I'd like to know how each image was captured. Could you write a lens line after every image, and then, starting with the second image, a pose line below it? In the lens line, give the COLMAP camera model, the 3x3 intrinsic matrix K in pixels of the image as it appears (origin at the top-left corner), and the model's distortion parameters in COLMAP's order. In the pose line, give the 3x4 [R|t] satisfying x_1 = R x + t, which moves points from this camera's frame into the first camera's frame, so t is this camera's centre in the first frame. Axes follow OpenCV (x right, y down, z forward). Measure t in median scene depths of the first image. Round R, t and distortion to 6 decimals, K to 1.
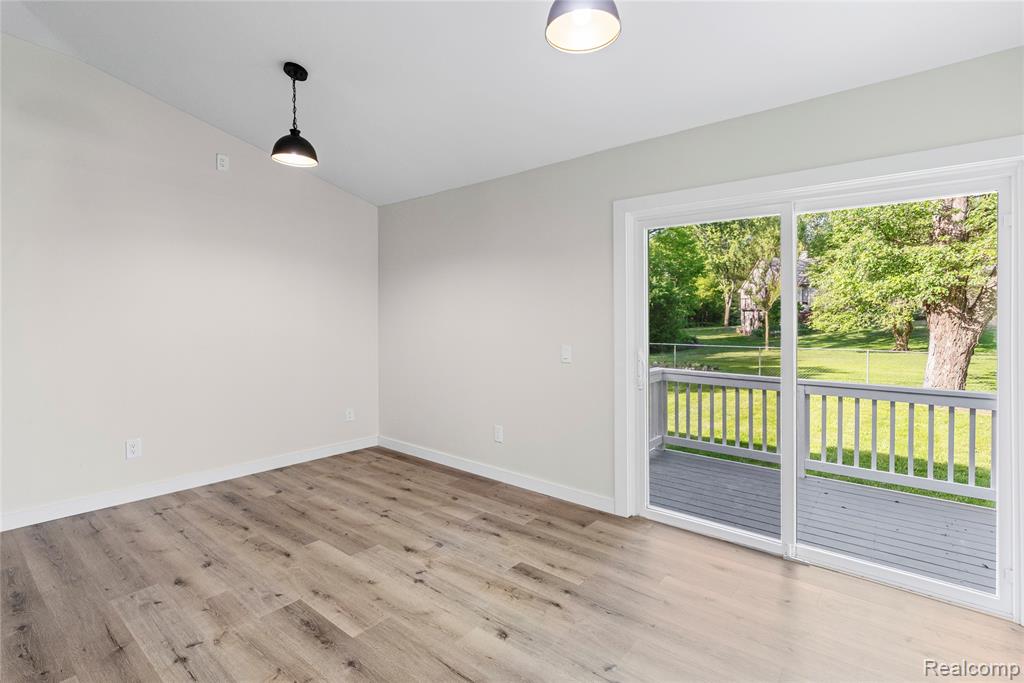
lens RADIAL K [[488.5, 0, 503.6], [0, 488.5, 315.7], [0, 0, 1]] dist [-0.003715, -0.000102]
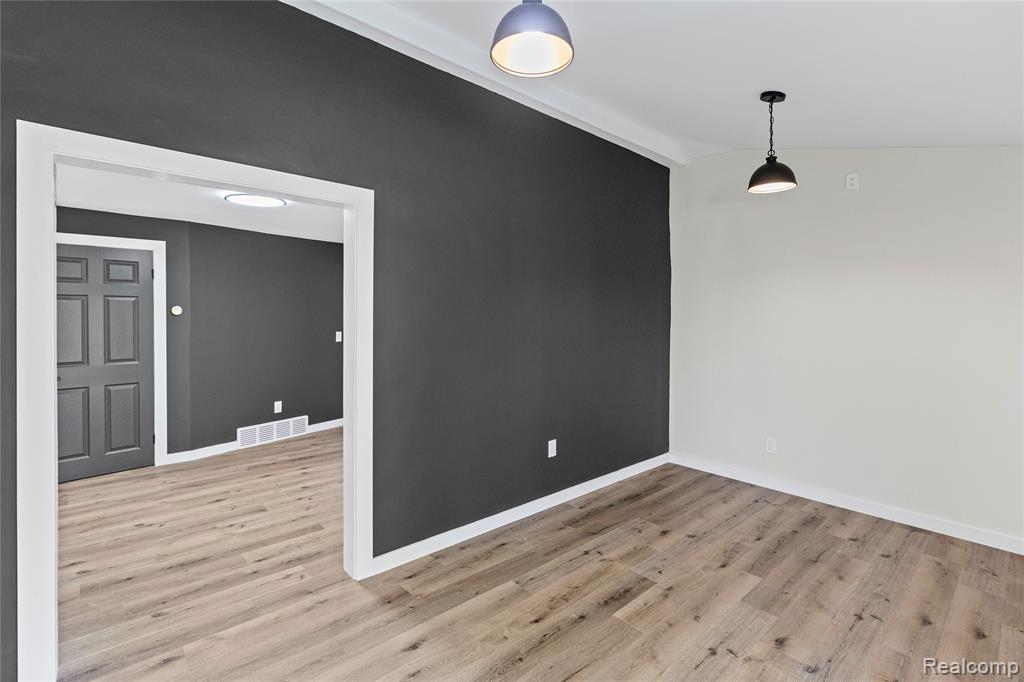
lens RADIAL K [[476.6, 0, 513.0], [0, 476.6, 323.6], [0, 0, 1]] dist [-0.003462, 0.000068]
pose [[-0.153954, 0.010965, -0.988017, 0.602085], [-0.003637, 0.999925, 0.011664, -0.052848], [0.988071, 0.005389, -0.153903, 0.630443]]
